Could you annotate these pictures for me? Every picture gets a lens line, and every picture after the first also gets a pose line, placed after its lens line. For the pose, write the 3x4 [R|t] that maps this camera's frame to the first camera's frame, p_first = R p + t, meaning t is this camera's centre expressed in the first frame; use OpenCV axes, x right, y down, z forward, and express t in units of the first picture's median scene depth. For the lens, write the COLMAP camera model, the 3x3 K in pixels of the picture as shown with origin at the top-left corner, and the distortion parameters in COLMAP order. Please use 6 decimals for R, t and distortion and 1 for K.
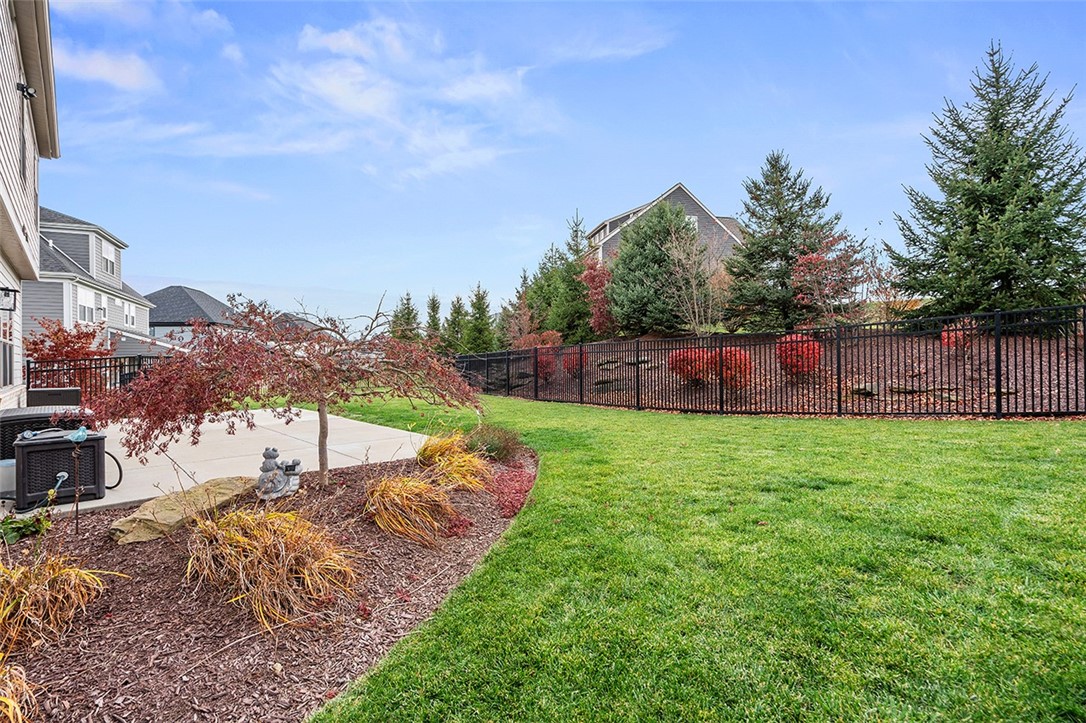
lens RADIAL K [[495.1, 0, 543.0], [0, 495.1, 361.5], [0, 0, 1]] dist [-0.000348, -0.000119]
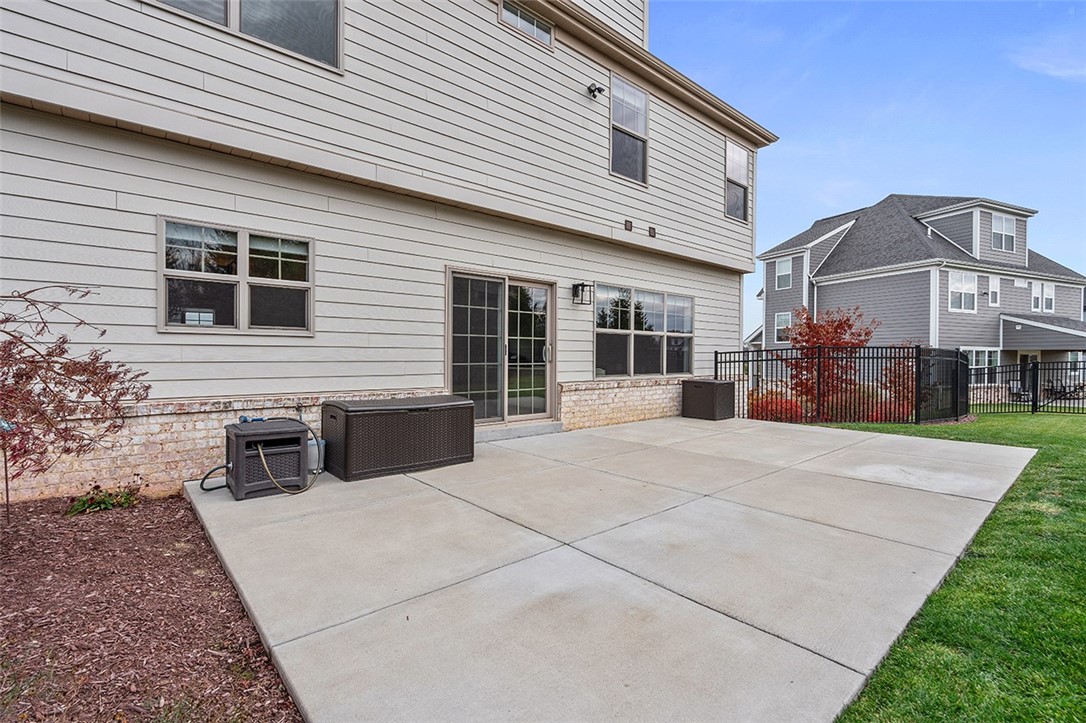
lens RADIAL K [[495.1, 0, 543.0], [0, 495.1, 361.5], [0, 0, 1]] dist [-0.000348, -0.000119]
pose [[-0.043117, 0.024825, -0.998762, 0.009495], [-0.009367, 0.999637, 0.025251, -0.001728], [0.999026, 0.010444, -0.042869, 0.263546]]
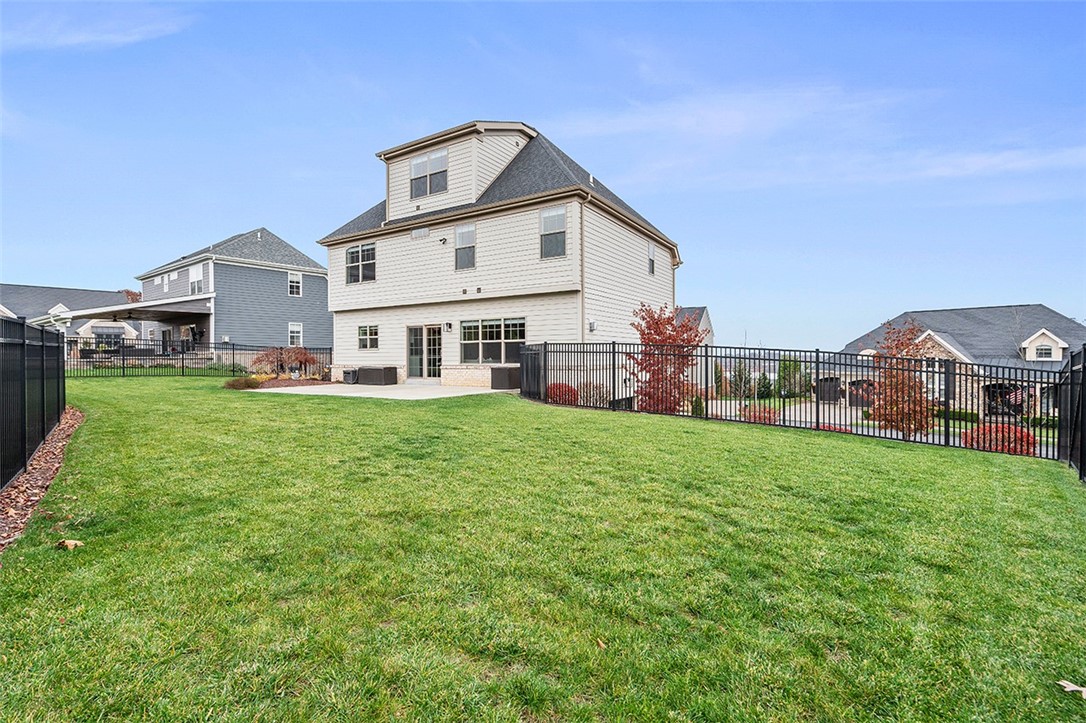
lens RADIAL K [[495.1, 0, 543.0], [0, 495.1, 361.5], [0, 0, 1]] dist [-0.000348, -0.000119]
pose [[-0.968081, 0.015233, -0.250175, -0.244640], [0.012901, 0.999857, 0.010956, 0.006926], [0.250306, 0.007378, -0.968139, 0.972283]]
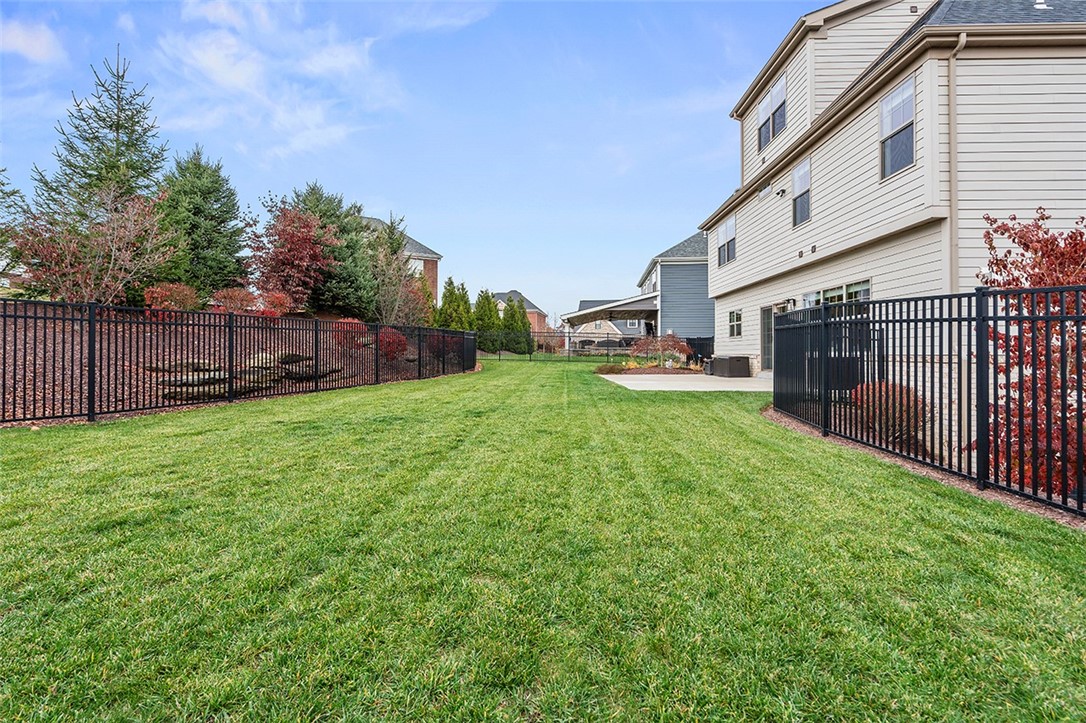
lens RADIAL K [[494.5, 0, 538.9], [0, 494.5, 347.2], [0, 0, 1]] dist [0.000687, 0.000335]
pose [[-0.705271, 0.013860, 0.708803, -0.472175], [0.002753, 0.999855, -0.016812, 0.017930], [-0.708933, -0.009906, -0.705206, 0.828156]]
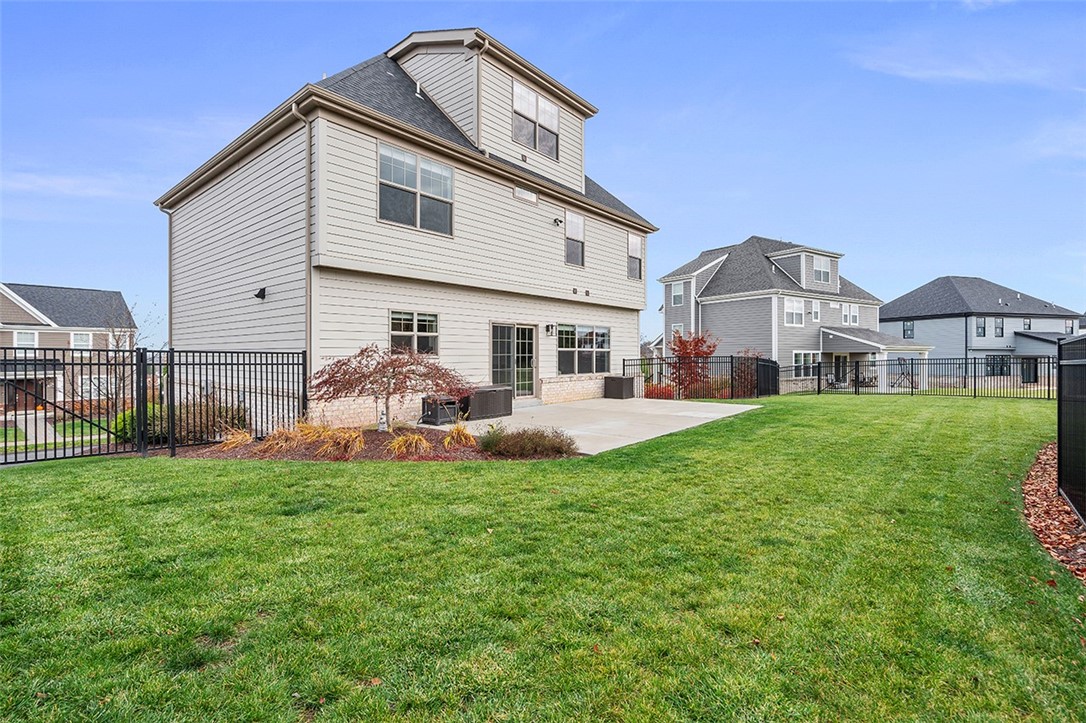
lens RADIAL K [[495.1, 0, 543.0], [0, 495.1, 361.5], [0, 0, 1]] dist [-0.000348, -0.000119]
pose [[0.115400, 0.025125, -0.993001, 0.253048], [-0.003247, 0.999684, 0.024916, -0.014073], [0.993314, 0.000349, 0.115445, 0.201322]]
